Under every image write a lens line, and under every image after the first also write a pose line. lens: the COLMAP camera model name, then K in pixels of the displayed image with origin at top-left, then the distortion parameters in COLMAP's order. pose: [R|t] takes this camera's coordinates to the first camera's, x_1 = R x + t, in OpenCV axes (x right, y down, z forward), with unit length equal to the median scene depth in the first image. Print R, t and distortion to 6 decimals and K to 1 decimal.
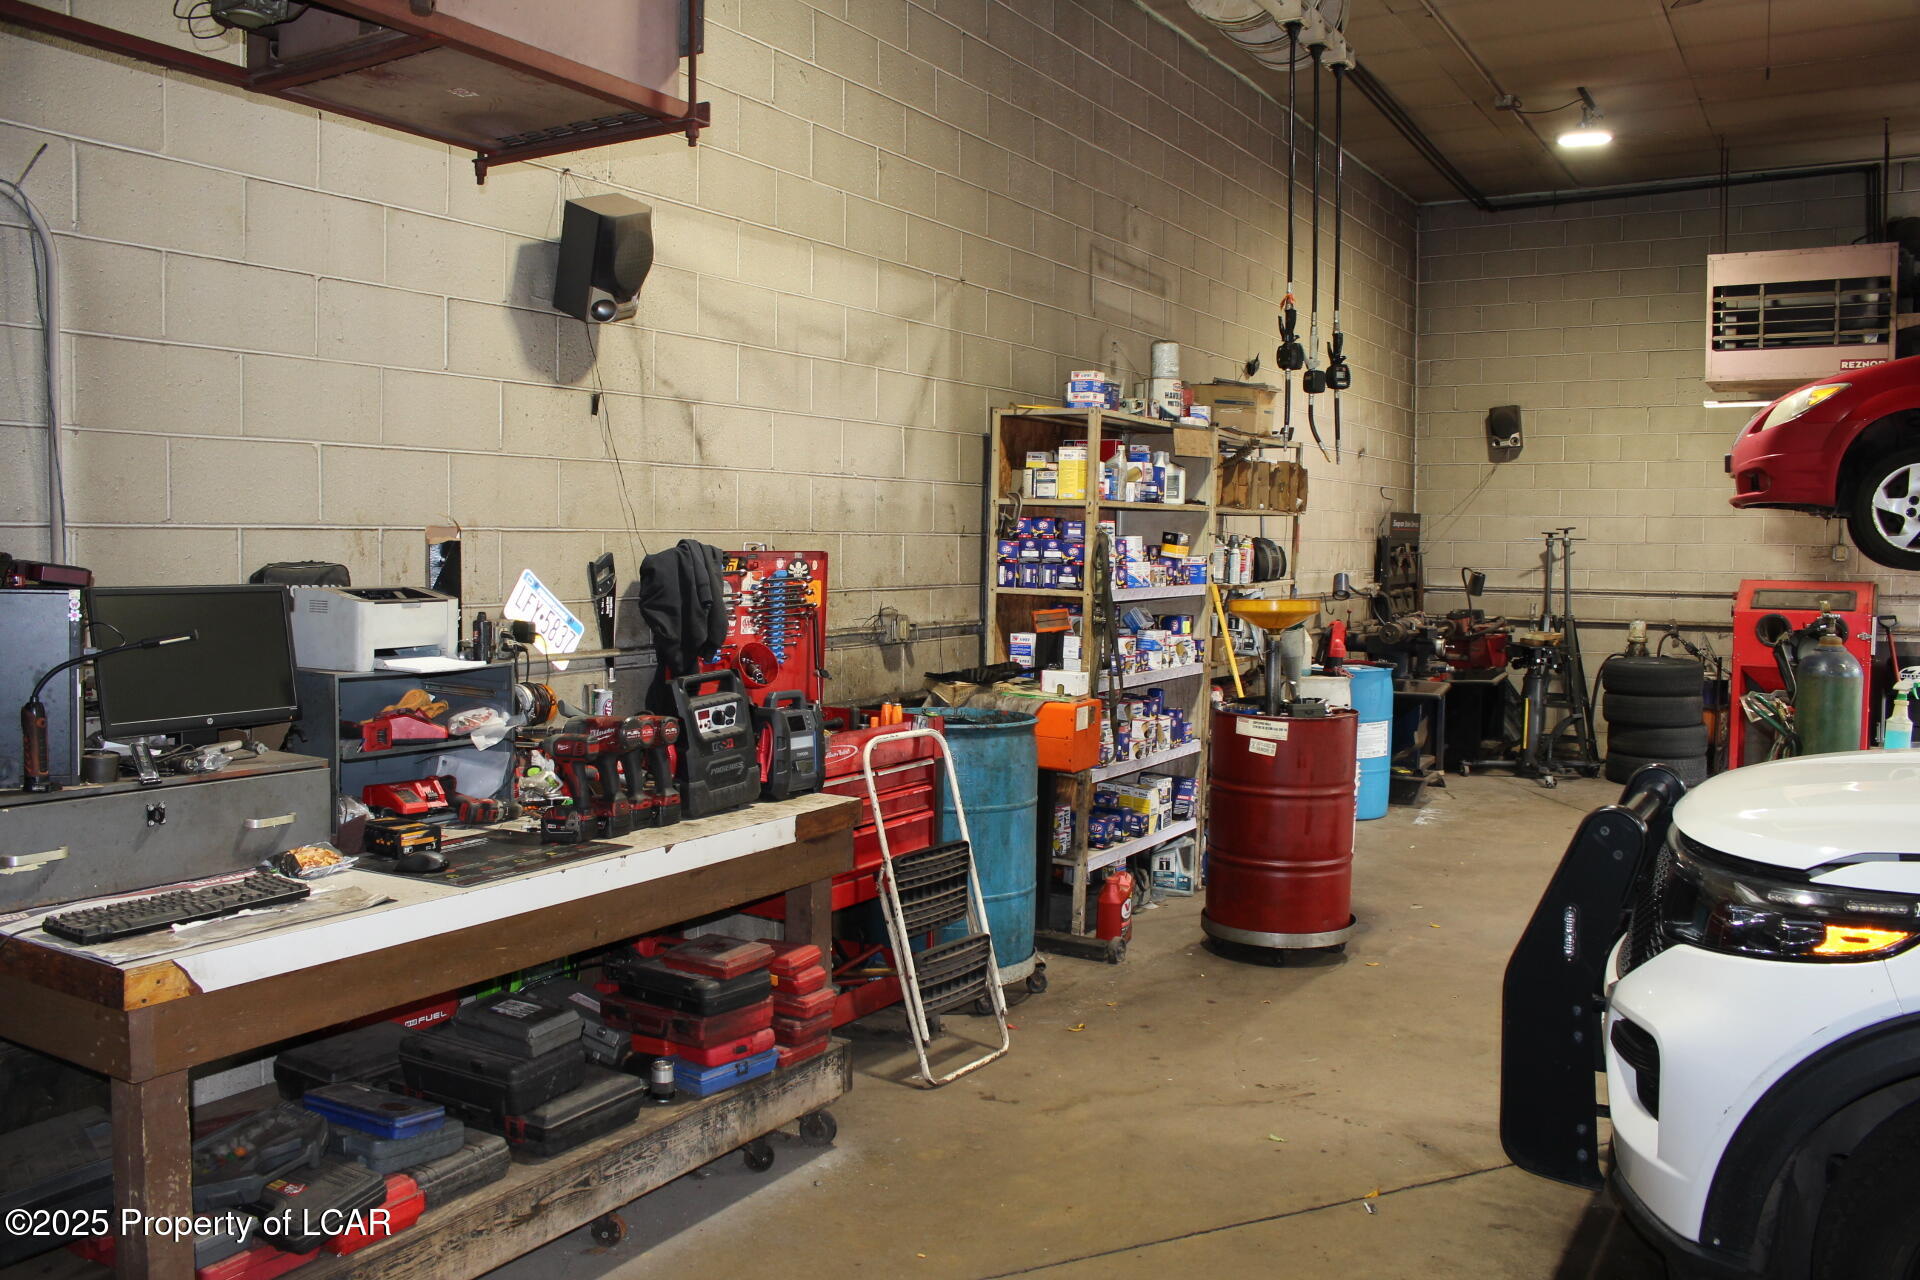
lens RADIAL K [[1588.7, 0, 940.5], [0, 1588.7, 632.9], [0, 0, 1]] dist [-0.162438, 0.137322]
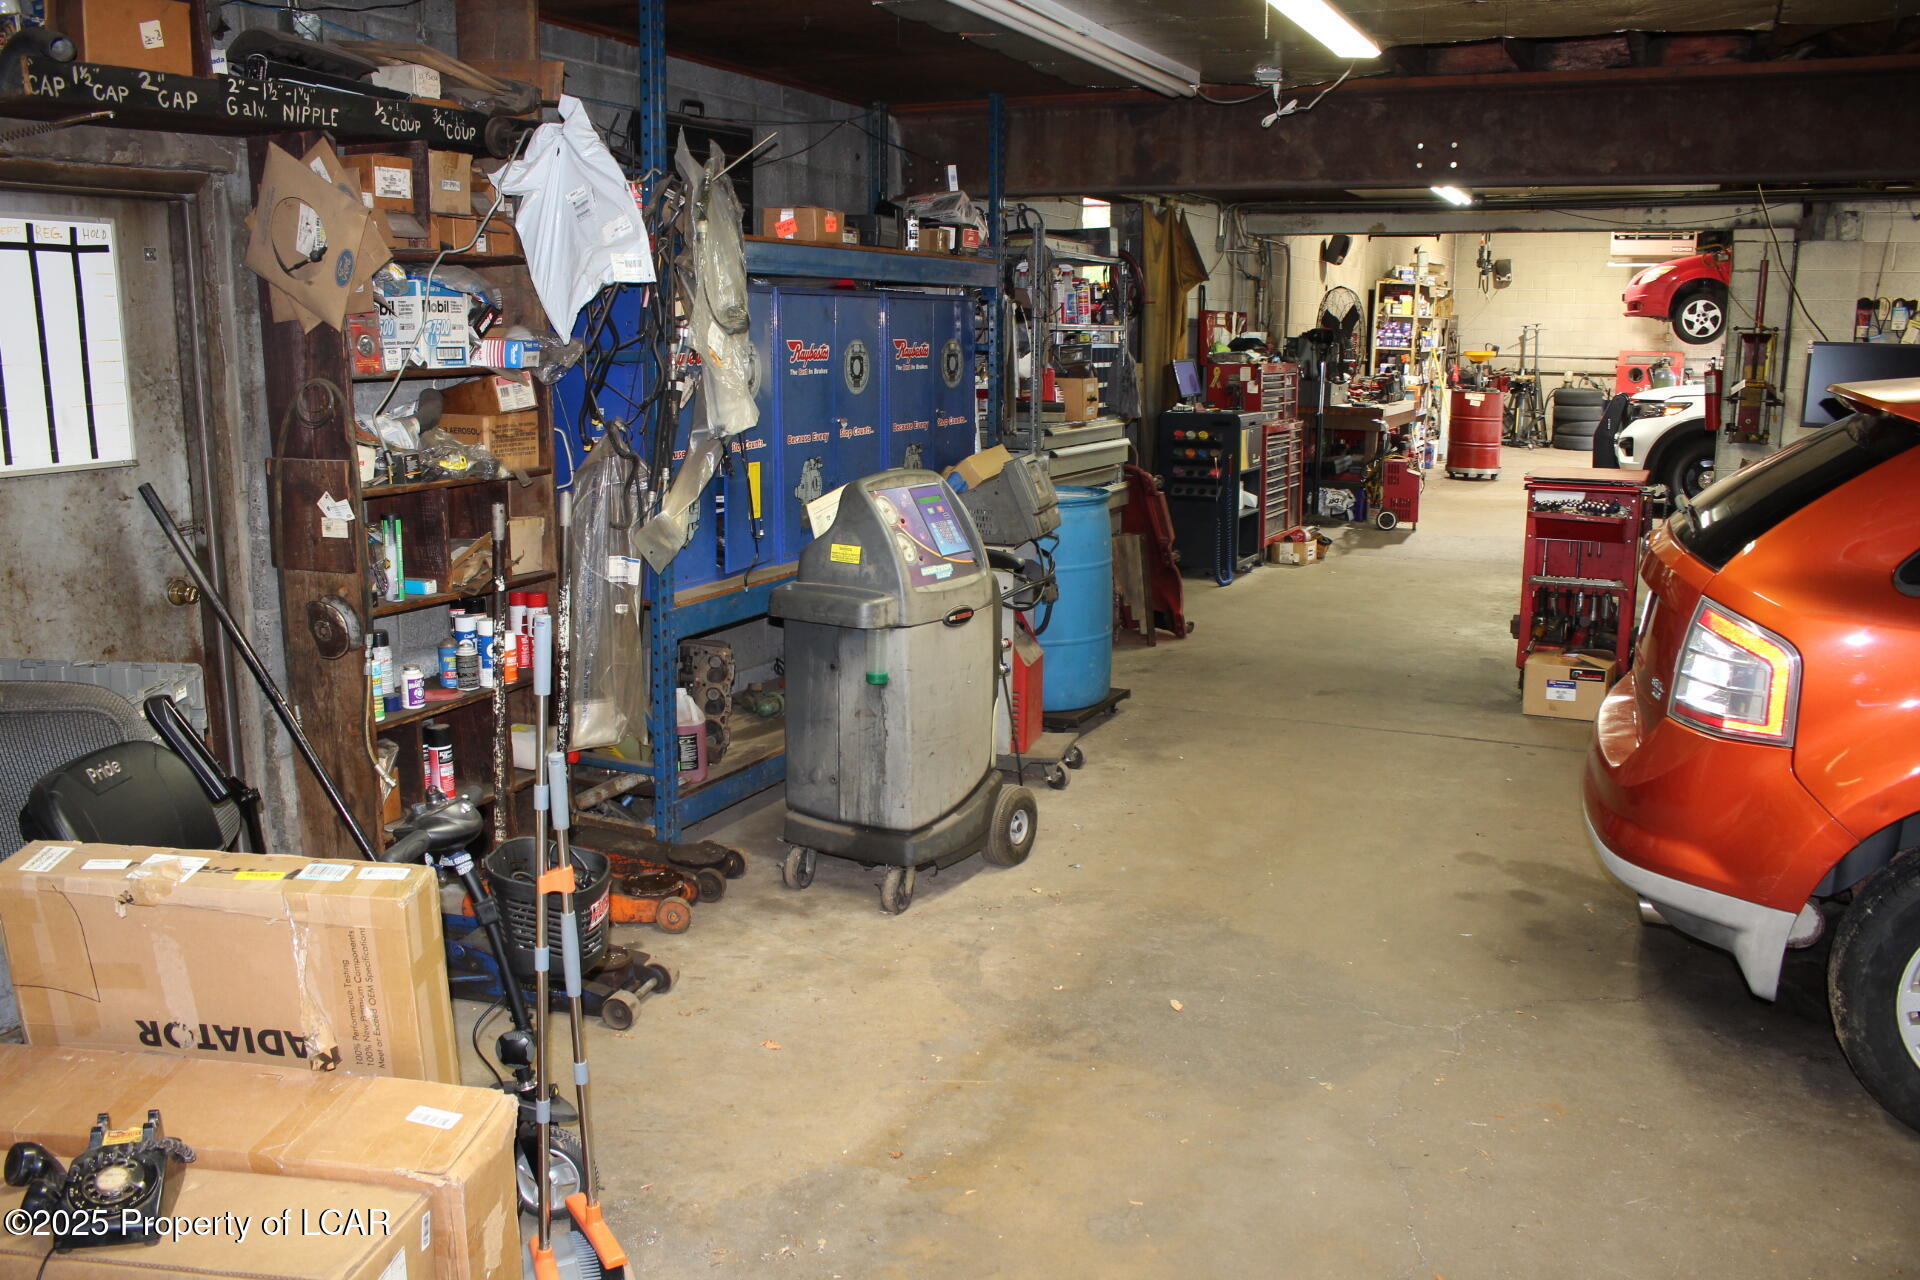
lens RADIAL K [[1588.7, 0, 940.5], [0, 1588.7, 632.9], [0, 0, 1]] dist [-0.162438, 0.137322]
pose [[0.994960, -0.023187, 0.097550, -0.576684], [0.010041, 0.991045, 0.133149, 0.054894], [-0.099764, -0.131498, 0.986284, -0.962317]]
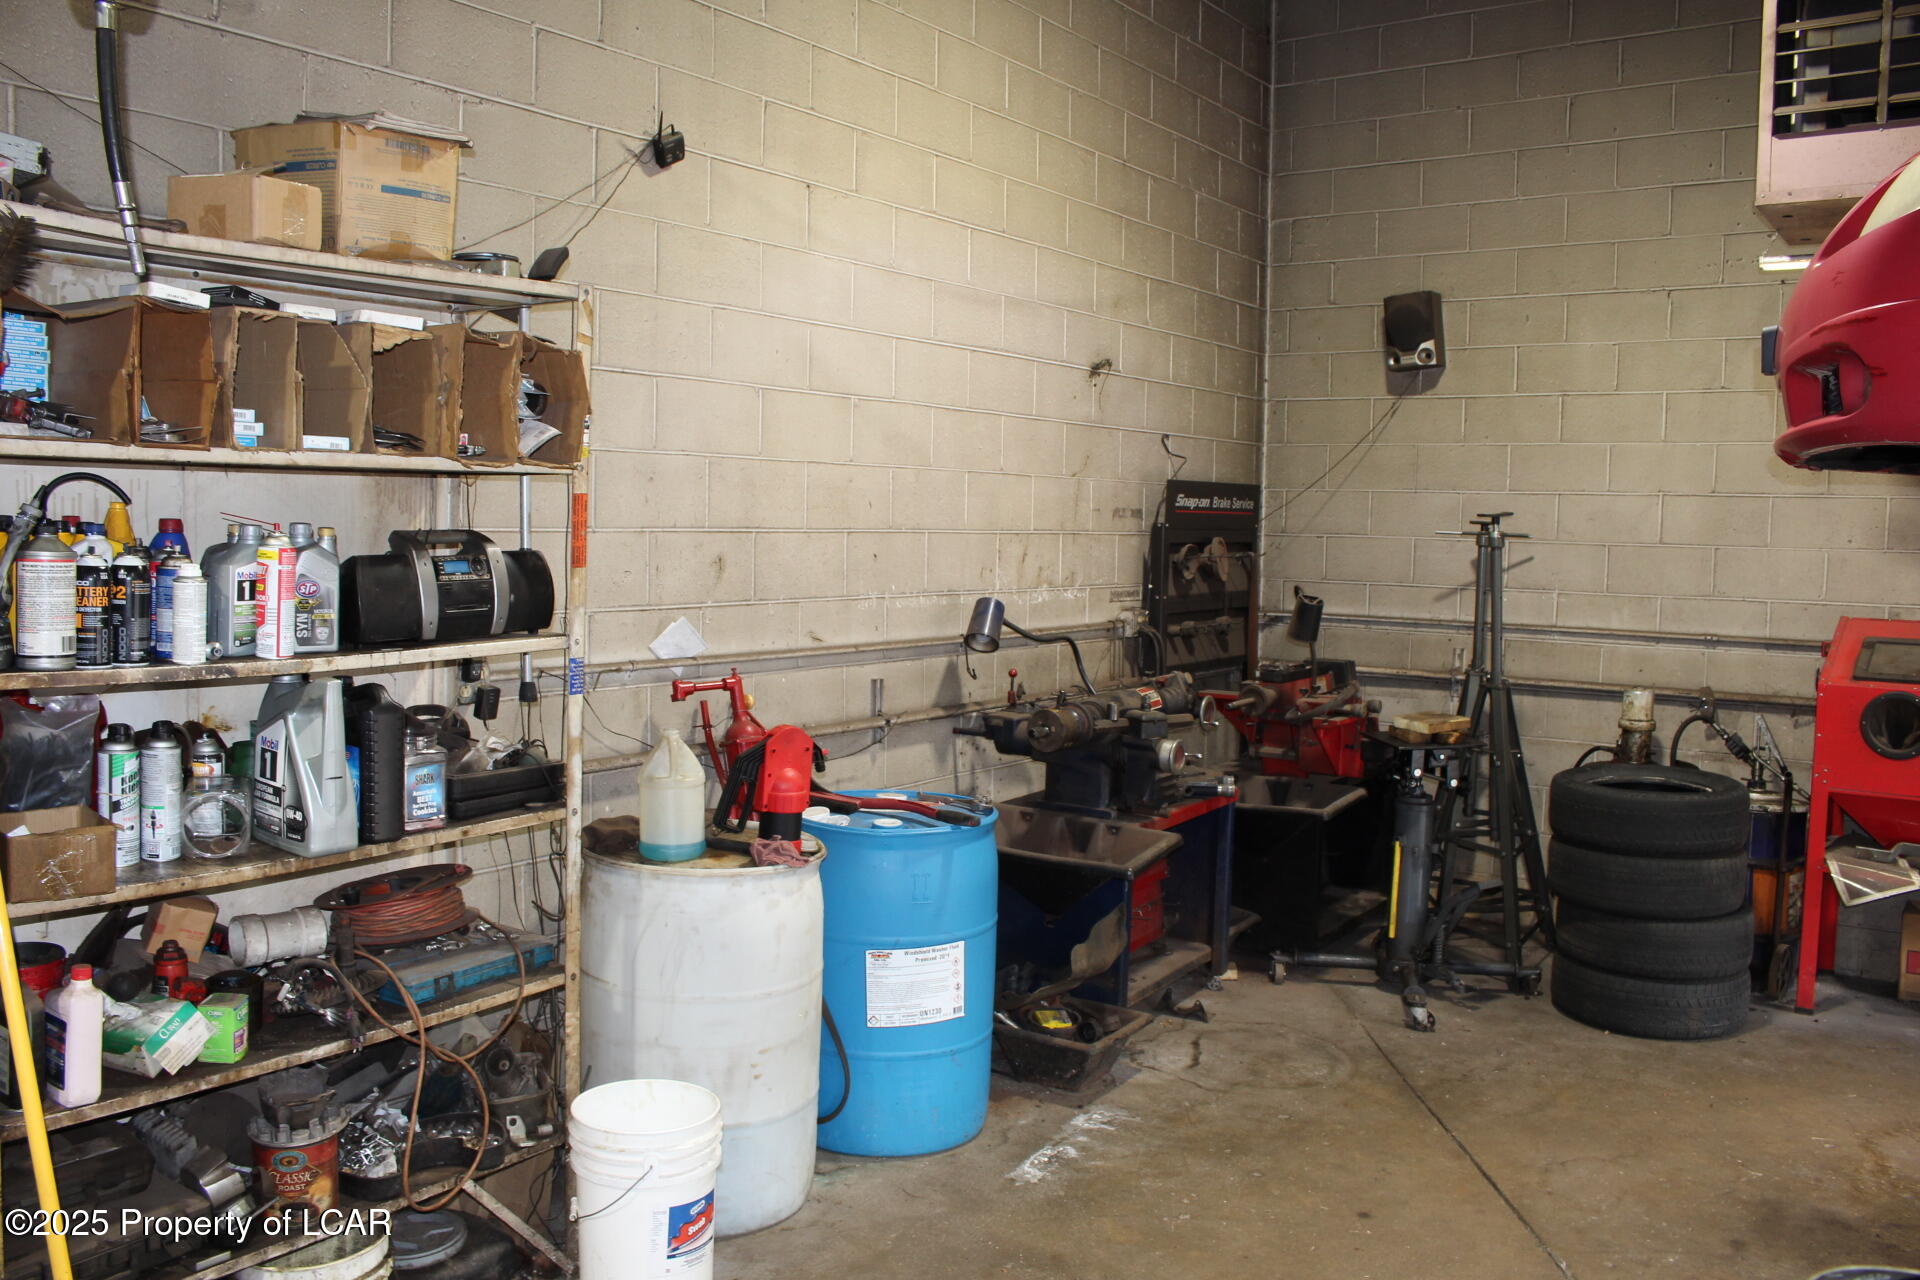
lens RADIAL K [[1588.7, 0, 940.5], [0, 1588.7, 632.9], [0, 0, 1]] dist [-0.162438, 0.137322]
pose [[0.996608, 0.019687, -0.079909, 0.263184], [-0.018632, 0.999729, 0.013920, -0.031494], [0.080162, -0.012384, 0.996705, 0.466720]]
